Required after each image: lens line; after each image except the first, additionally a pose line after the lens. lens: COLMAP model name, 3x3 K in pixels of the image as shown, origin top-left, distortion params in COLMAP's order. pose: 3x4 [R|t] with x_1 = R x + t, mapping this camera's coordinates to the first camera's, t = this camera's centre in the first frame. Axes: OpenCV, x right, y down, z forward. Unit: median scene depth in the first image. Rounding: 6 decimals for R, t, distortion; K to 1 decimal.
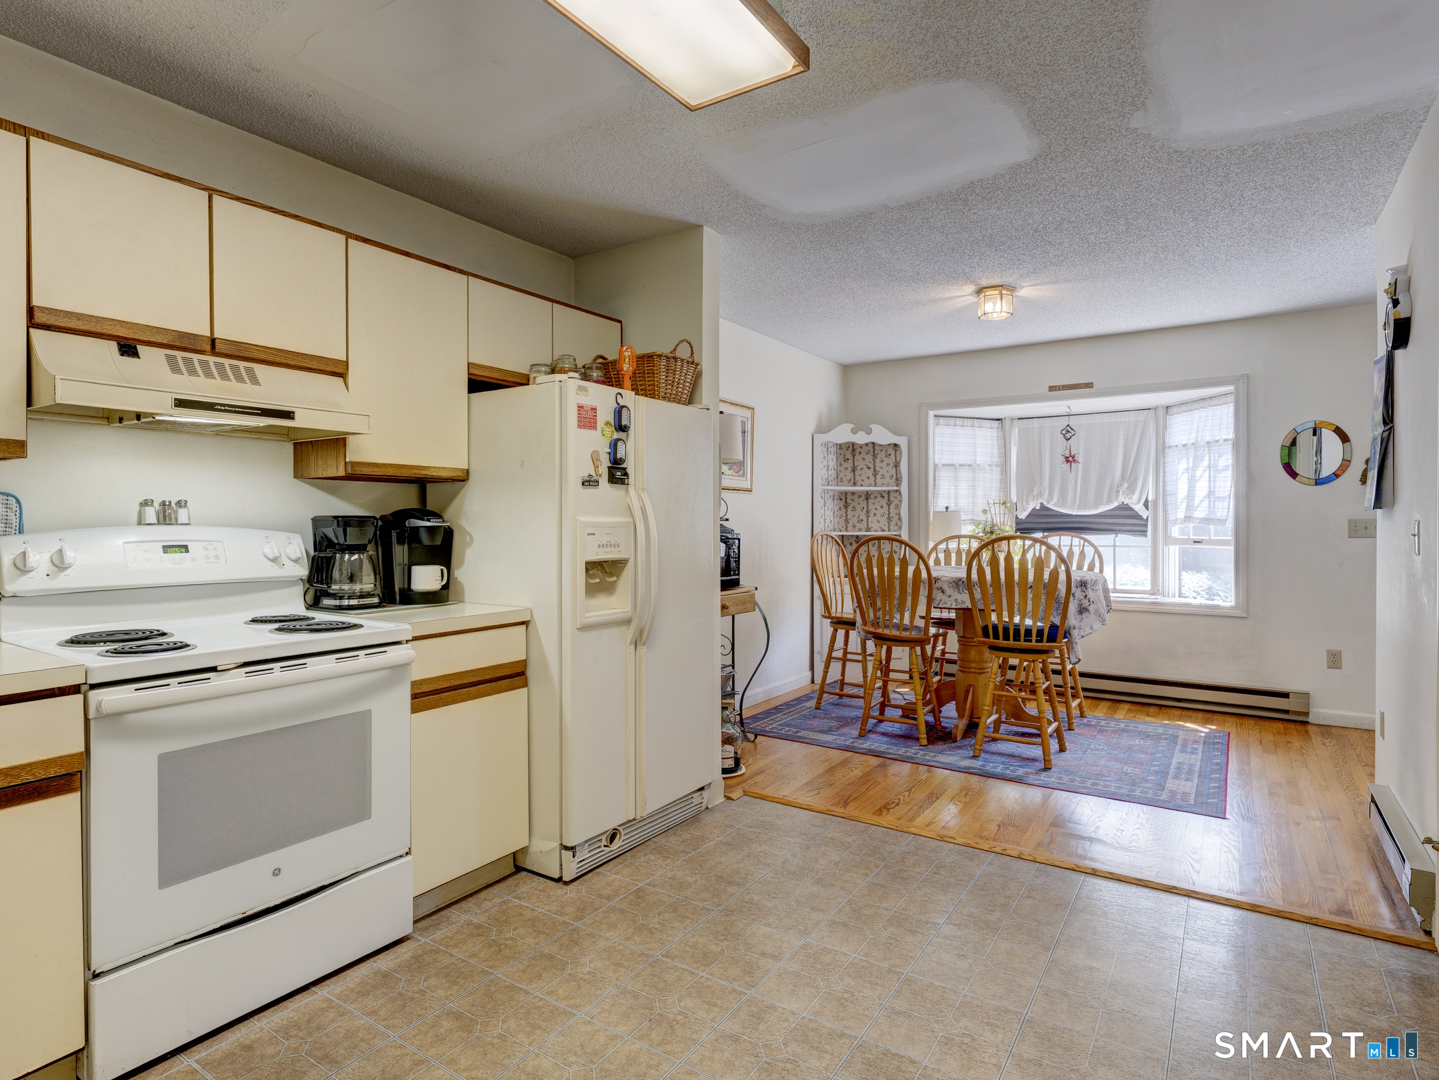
lens RADIAL K [[777.6, 0, 730.9], [0, 777.6, 533.3], [0, 0, 1]] dist [-0.004598, 0.000205]
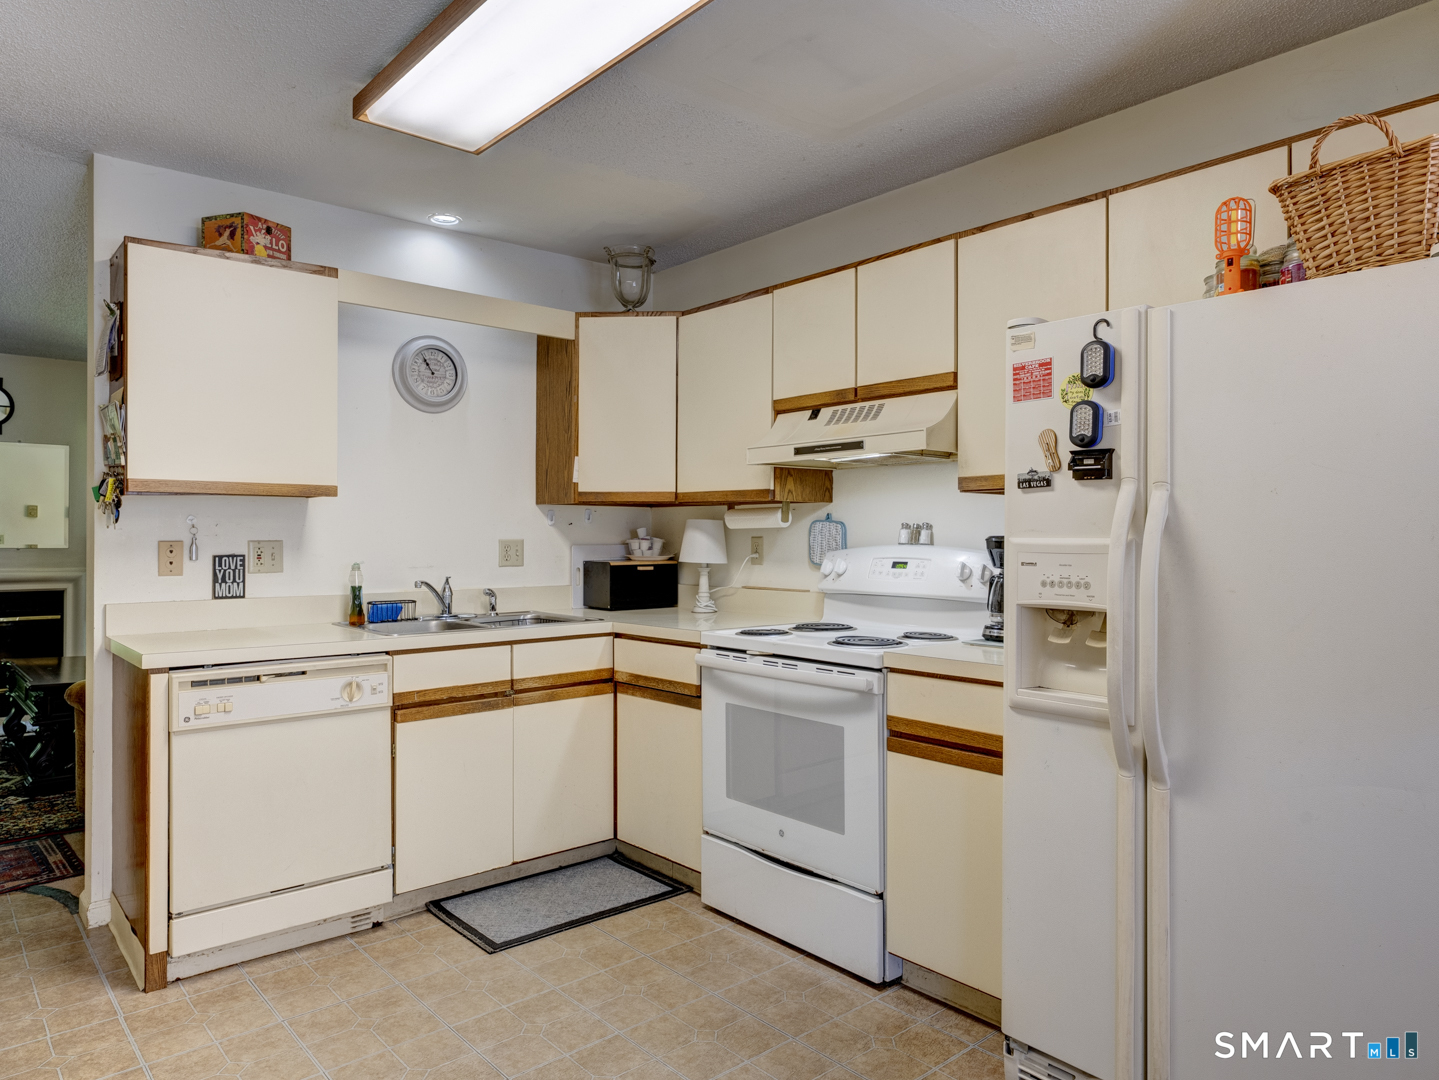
lens RADIAL K [[963.3, 0, 720.4], [0, 963.3, 535.5], [0, 0, 1]] dist [0.008065, 0.000037]
pose [[-0.286131, -0.002470, -0.958187, 0.414725], [-0.015340, 0.999880, 0.002003, -0.012674], [0.958068, 0.015272, -0.286135, 0.629394]]
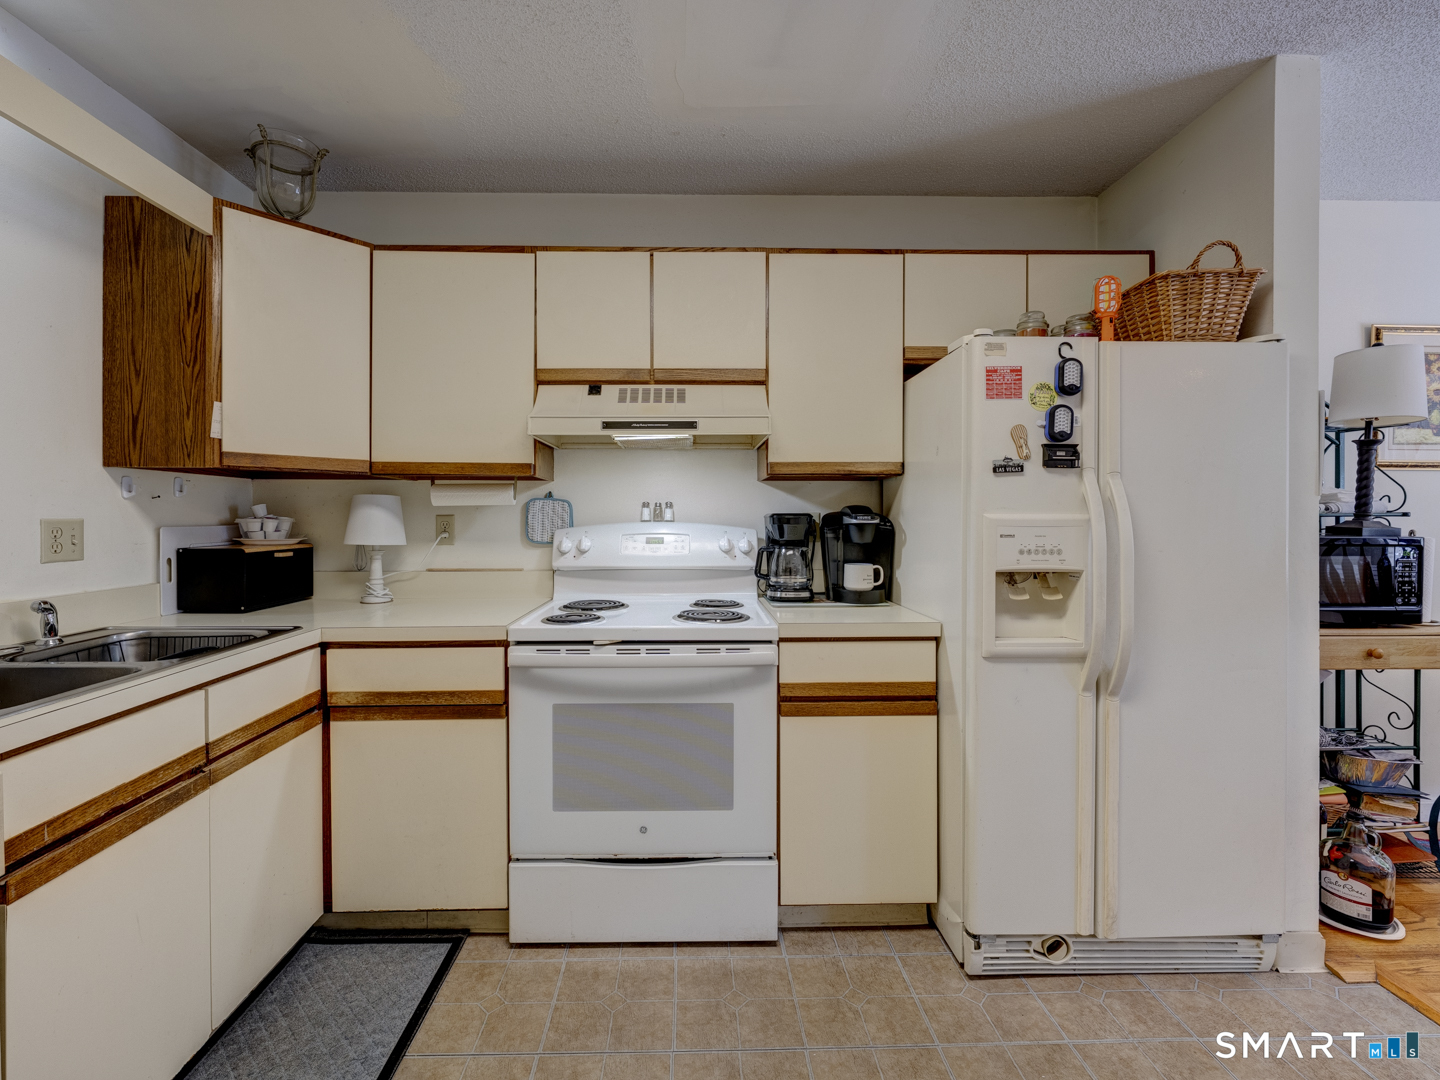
lens RADIAL K [[634.5, 0, 703.2], [0, 634.5, 521.9], [0, 0, 1]] dist [-0.003628, -0.000595]
pose [[0.559849, 0.005305, -0.828578, 0.106891], [-0.010585, 0.999944, -0.000749, -0.005754], [0.828527, 0.009190, 0.559873, 0.260626]]
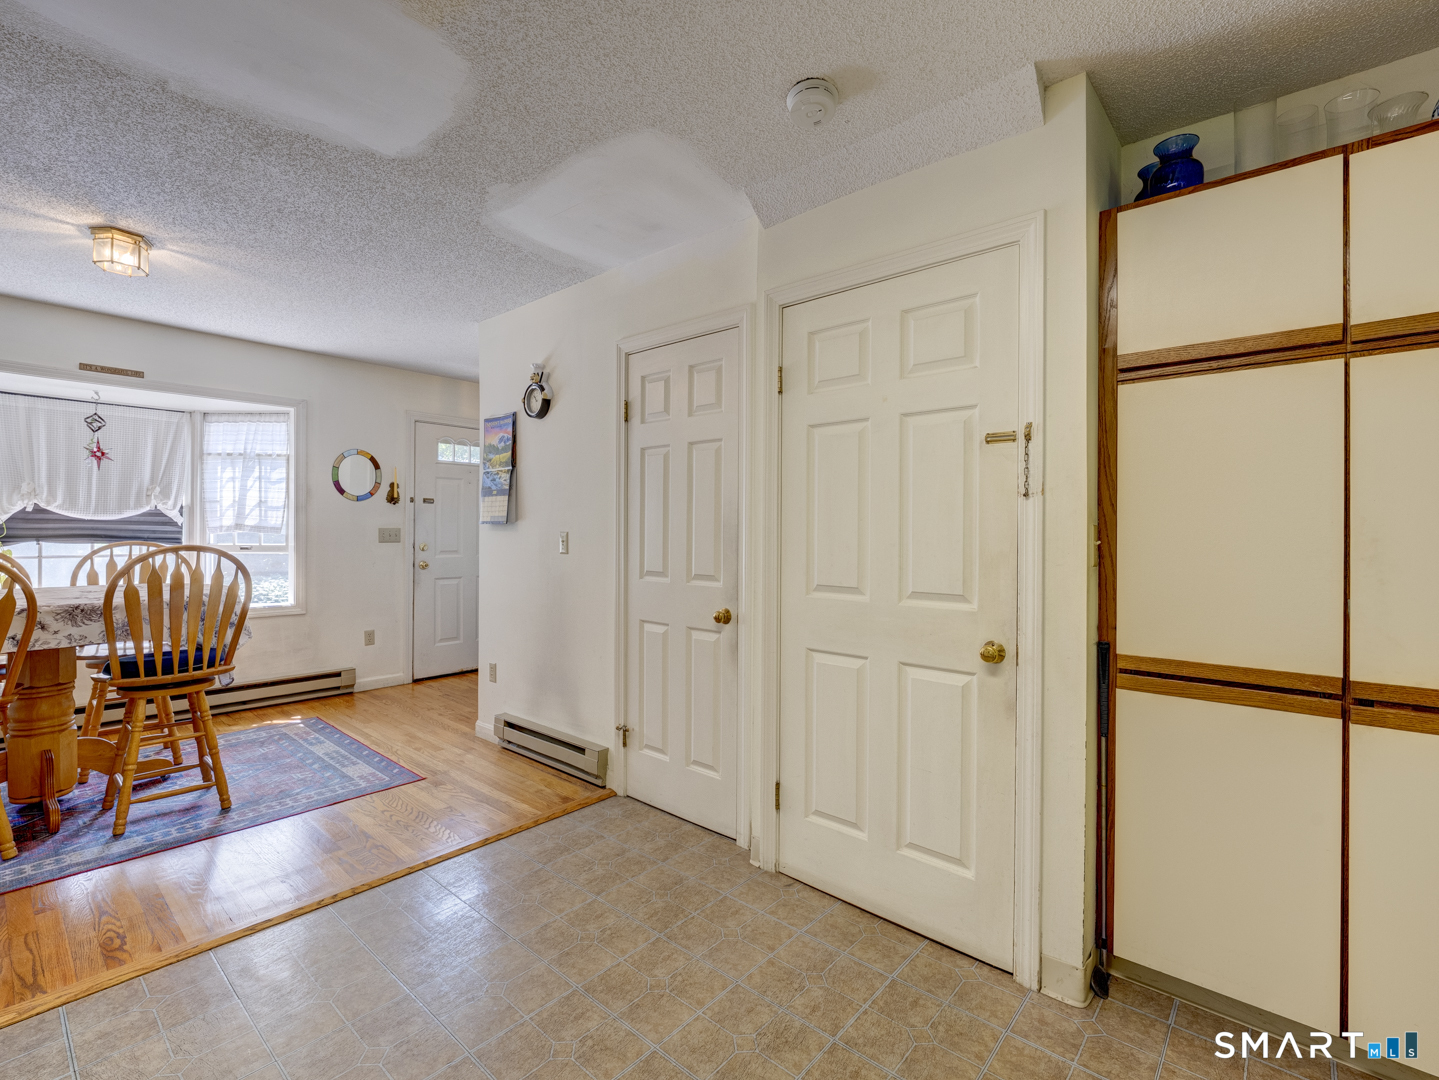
lens RADIAL K [[648.9, 0, 726.3], [0, 648.9, 536.4], [0, 0, 1]] dist [-0.002352, -0.000281]
pose [[0.145877, -0.004990, 0.989290, -0.227669], [0.004467, 0.999980, 0.004385, -0.008408], [-0.989293, 0.003779, 0.145897, 0.307514]]
